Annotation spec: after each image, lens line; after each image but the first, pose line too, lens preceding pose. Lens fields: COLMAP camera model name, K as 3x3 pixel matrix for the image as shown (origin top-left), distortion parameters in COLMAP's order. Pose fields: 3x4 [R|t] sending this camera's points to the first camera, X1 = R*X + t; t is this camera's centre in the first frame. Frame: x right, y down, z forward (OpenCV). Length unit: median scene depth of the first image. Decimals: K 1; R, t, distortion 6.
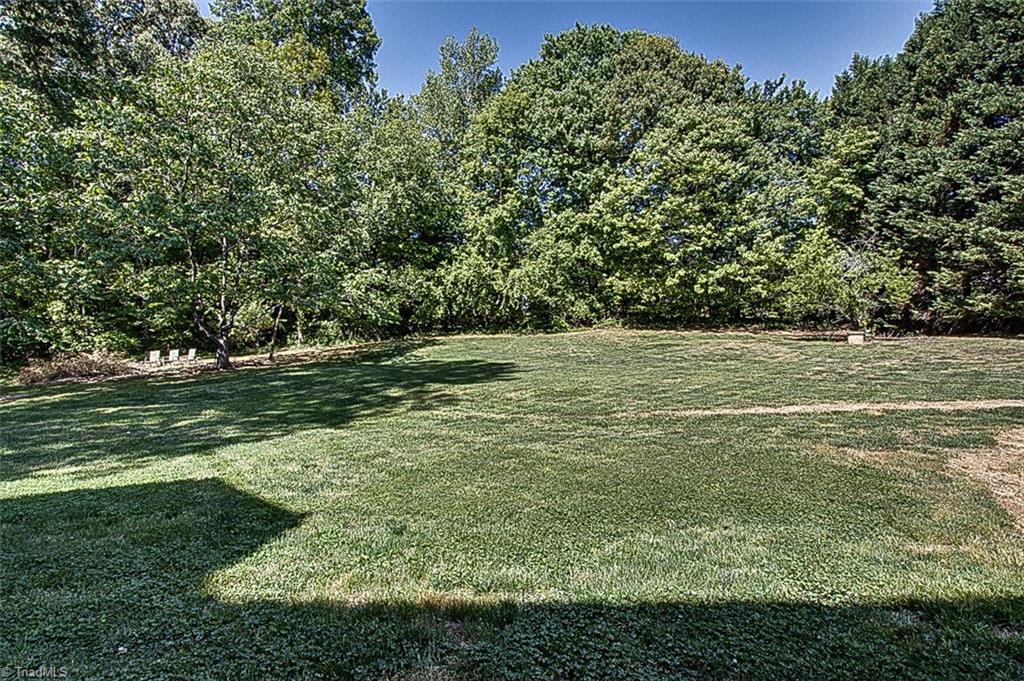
lens RADIAL K [[495.4, 0, 510.9], [0, 495.4, 355.9], [0, 0, 1]] dist [-0.029531, 0.008730]
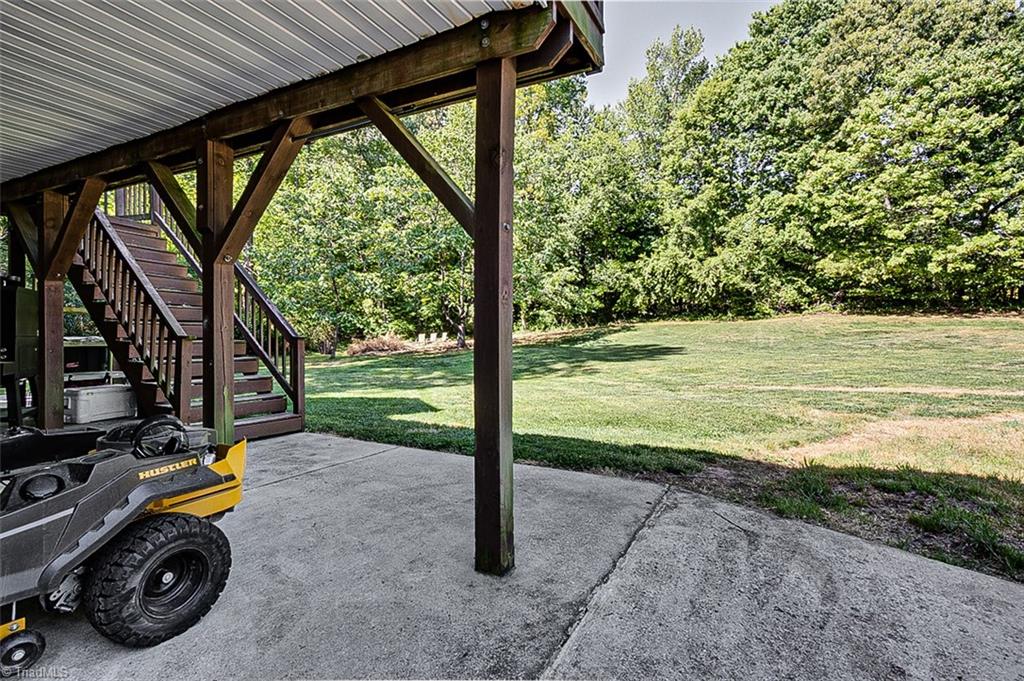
lens RADIAL K [[495.4, 0, 510.9], [0, 495.4, 355.9], [0, 0, 1]] dist [-0.029531, 0.008730]
pose [[0.887911, 0.027057, -0.459220, 0.113248], [-0.014454, 0.999417, 0.030937, 0.003228], [0.459789, -0.020831, 0.887784, -0.103651]]
